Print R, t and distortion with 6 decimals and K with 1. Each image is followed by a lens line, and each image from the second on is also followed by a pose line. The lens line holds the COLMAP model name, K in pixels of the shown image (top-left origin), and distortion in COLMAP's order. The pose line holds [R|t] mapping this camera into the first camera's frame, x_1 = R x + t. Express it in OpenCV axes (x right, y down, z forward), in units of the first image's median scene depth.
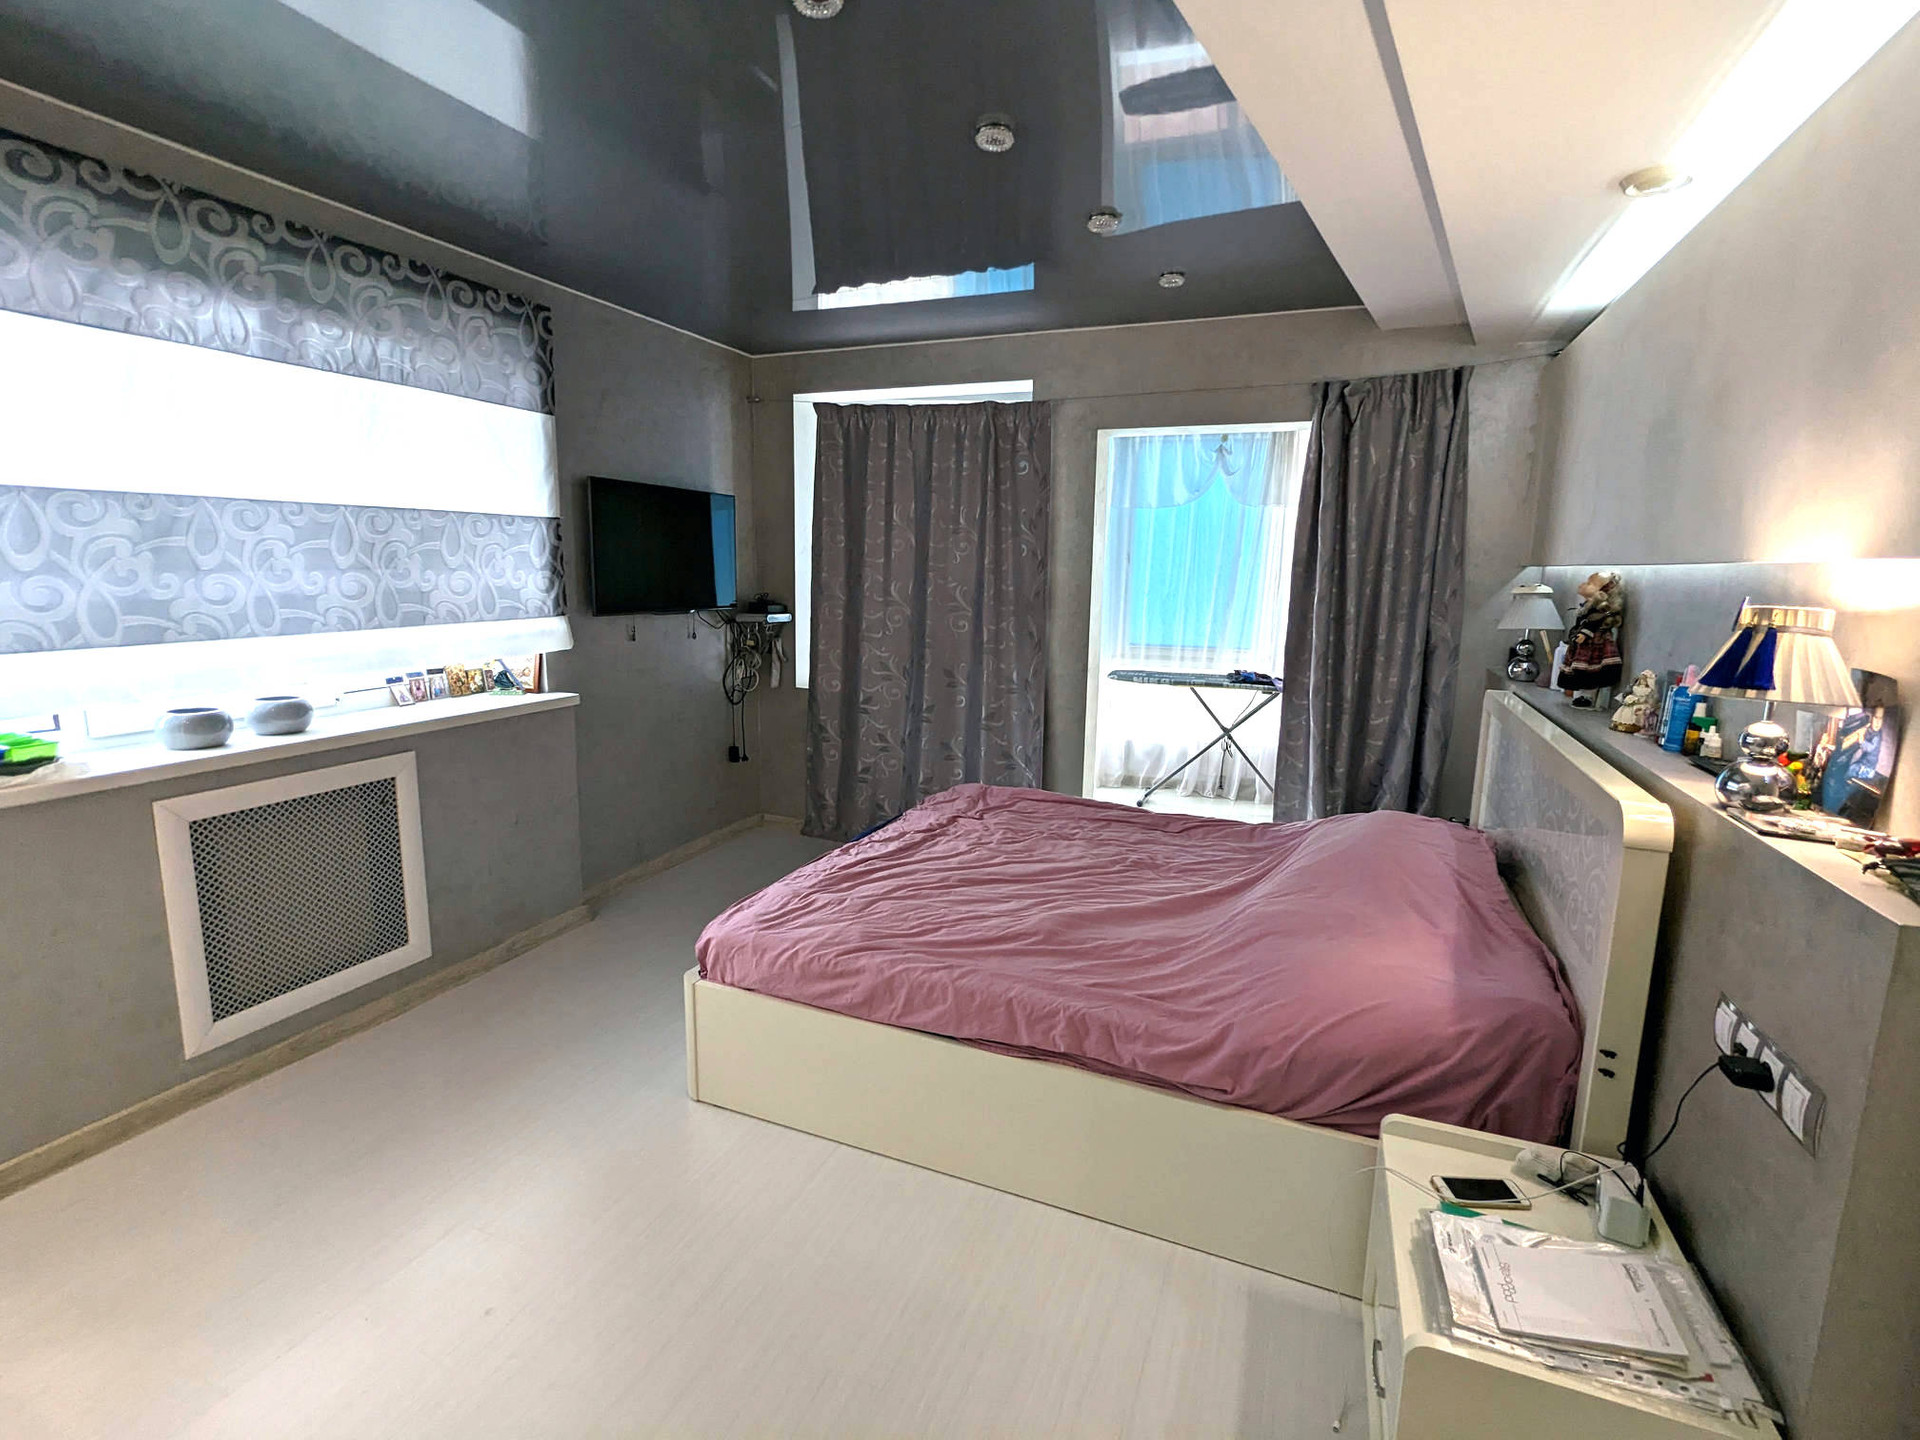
lens RADIAL K [[907.7, 0, 962.6], [0, 907.7, 714.6], [0, 0, 1]] dist [-0.001904, 0.001187]
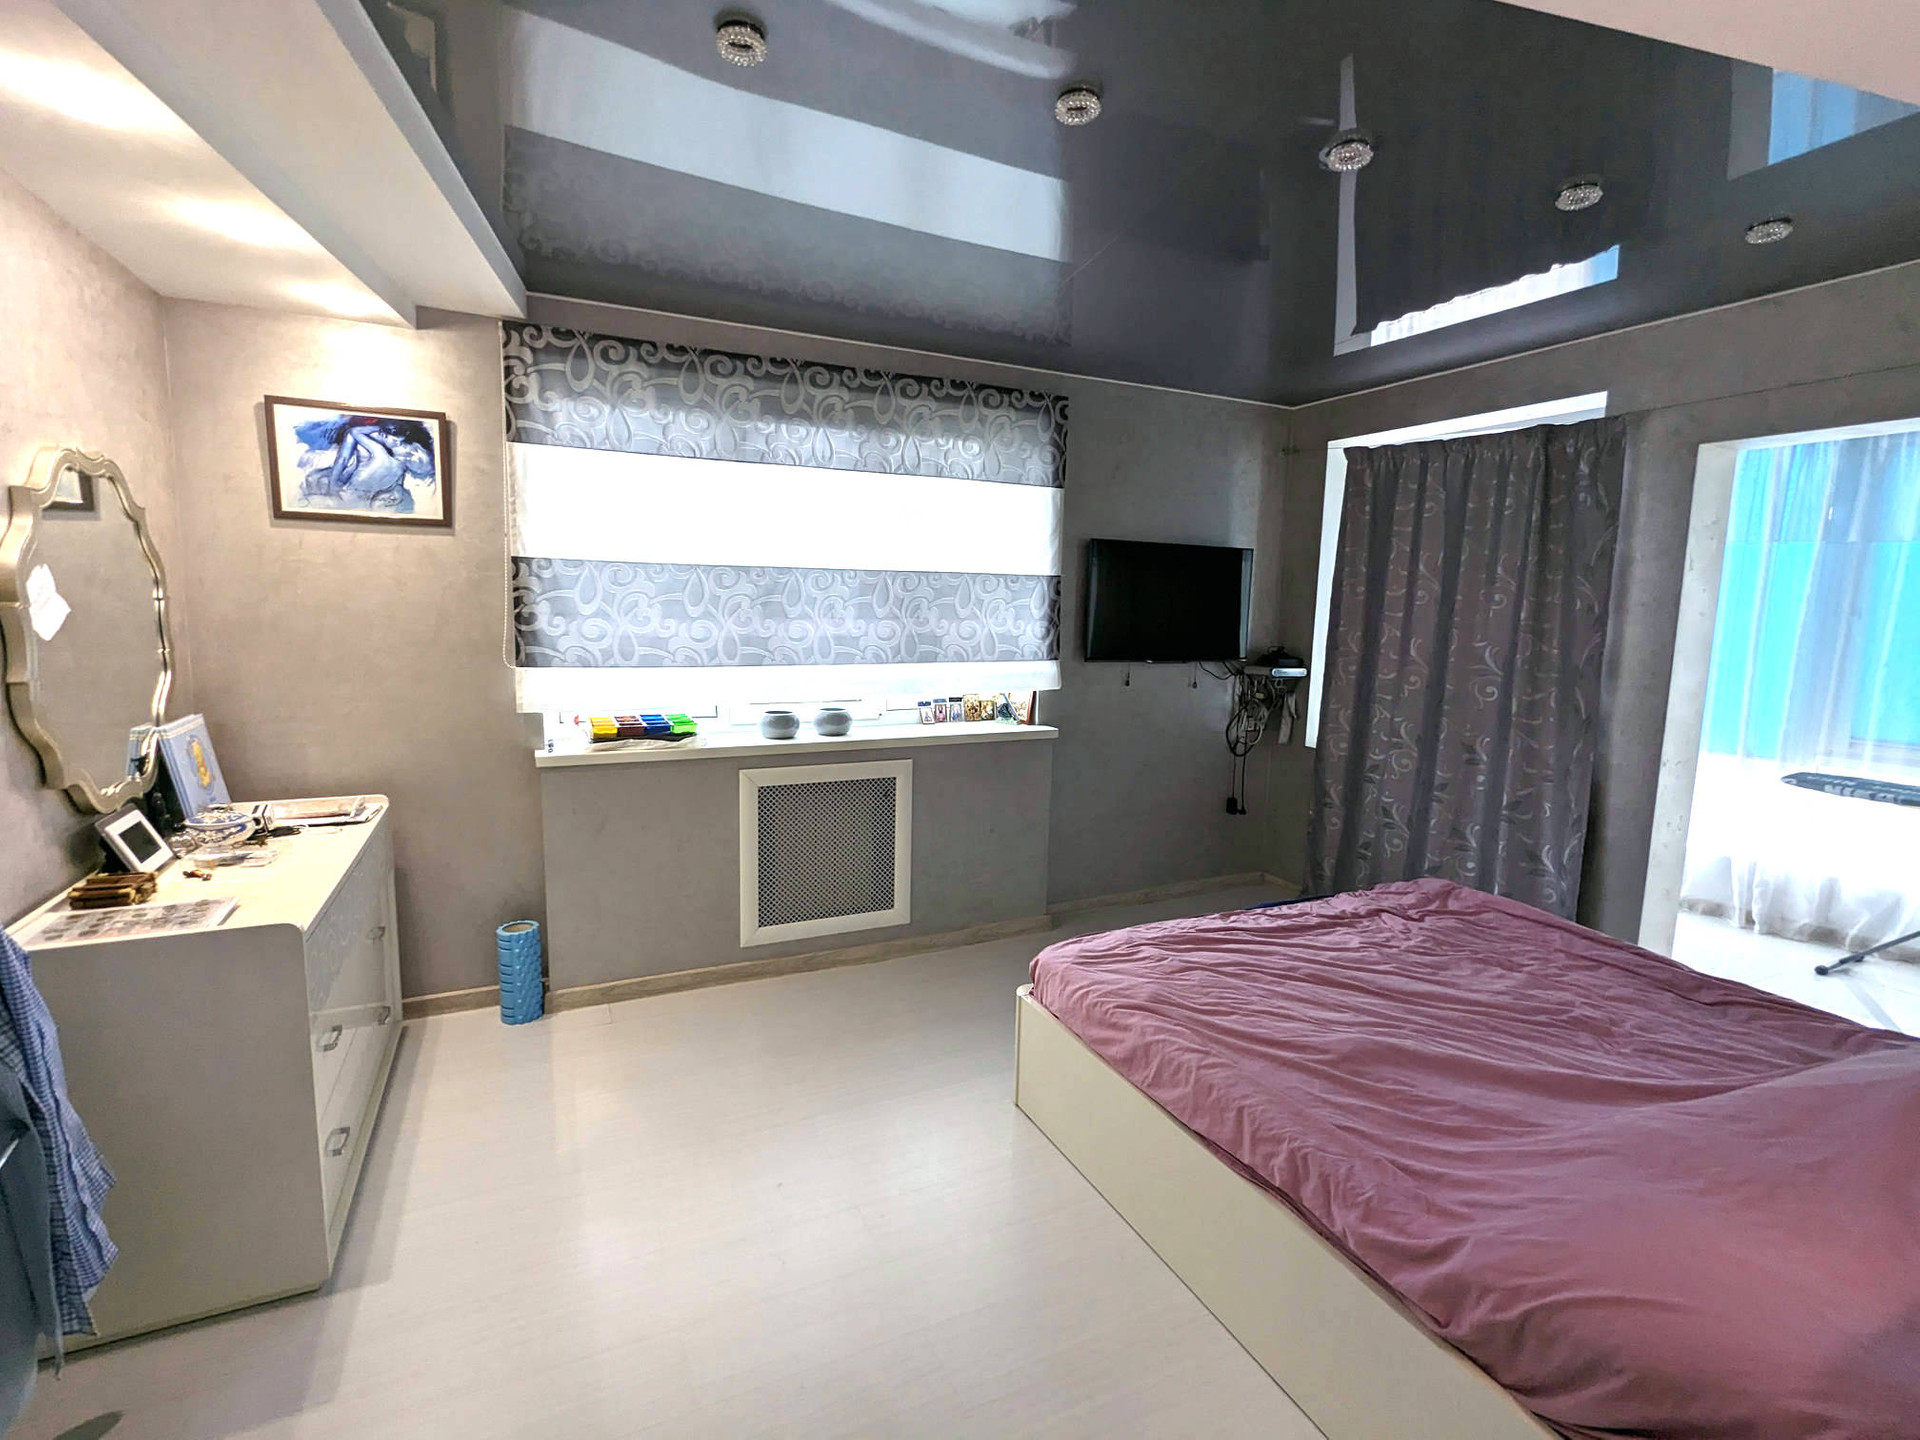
lens RADIAL K [[907.7, 0, 966.4], [0, 907.7, 717.5], [0, 0, 1]] dist [-0.001904, 0.001187]
pose [[0.743383, 0.086328, -0.663271, 0.281035], [-0.119147, 0.992867, -0.004311, -0.020986], [0.658168, 0.082232, 0.748367, 0.083333]]
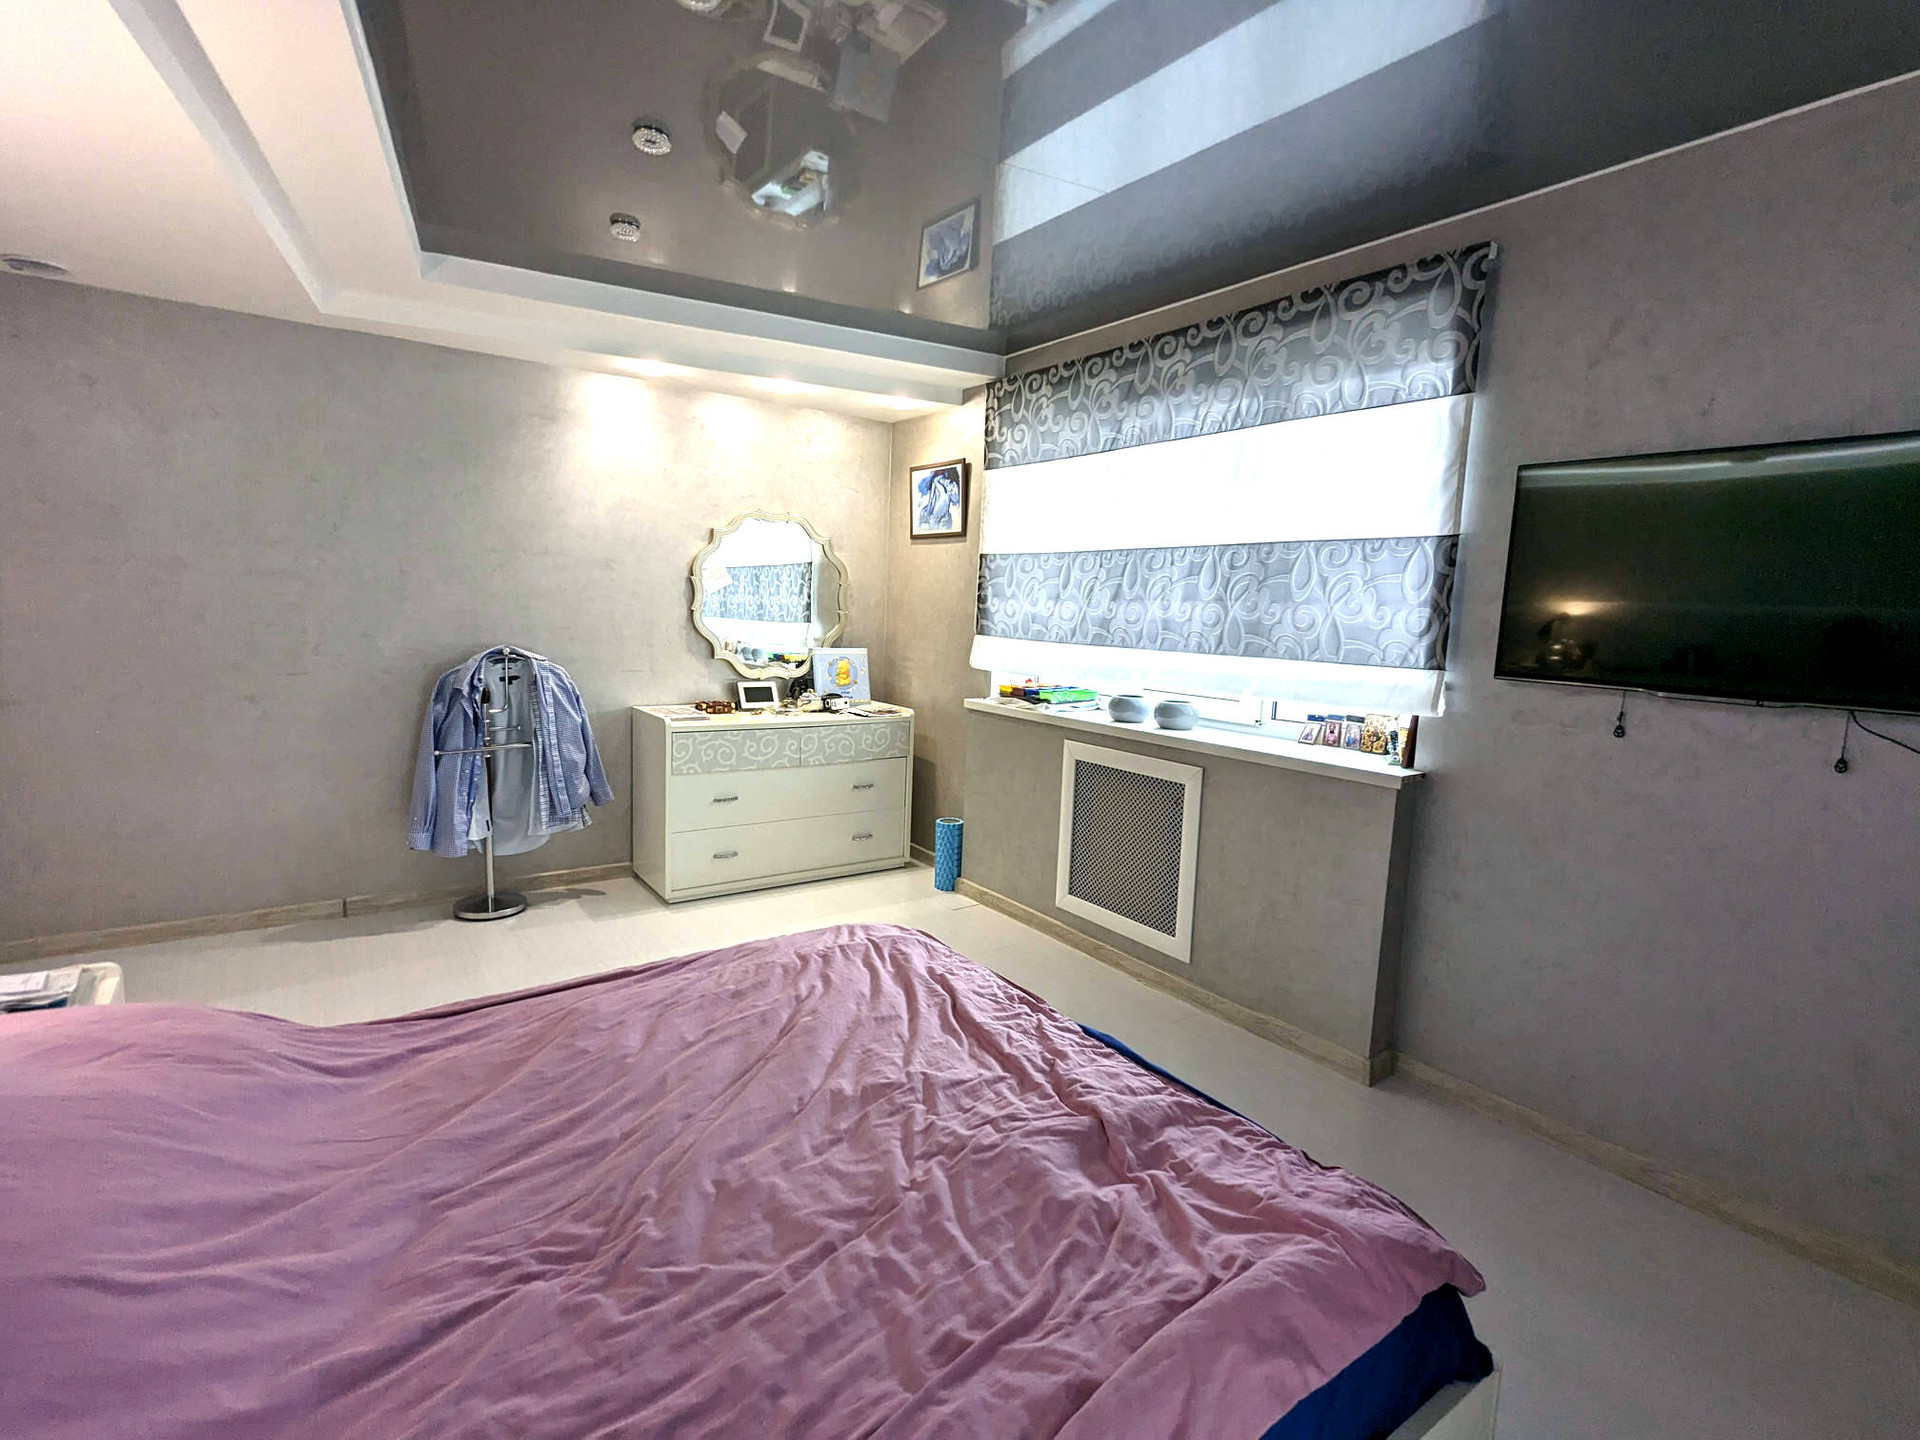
lens RADIAL K [[907.7, 0, 962.3], [0, 907.7, 720.1], [0, 0, 1]] dist [-0.001904, 0.001187]
pose [[-0.524337, 0.067833, -0.848805, 0.428619], [-0.188129, 0.962961, 0.193169, -0.160155], [0.830469, 0.260971, -0.492154, 1.211128]]
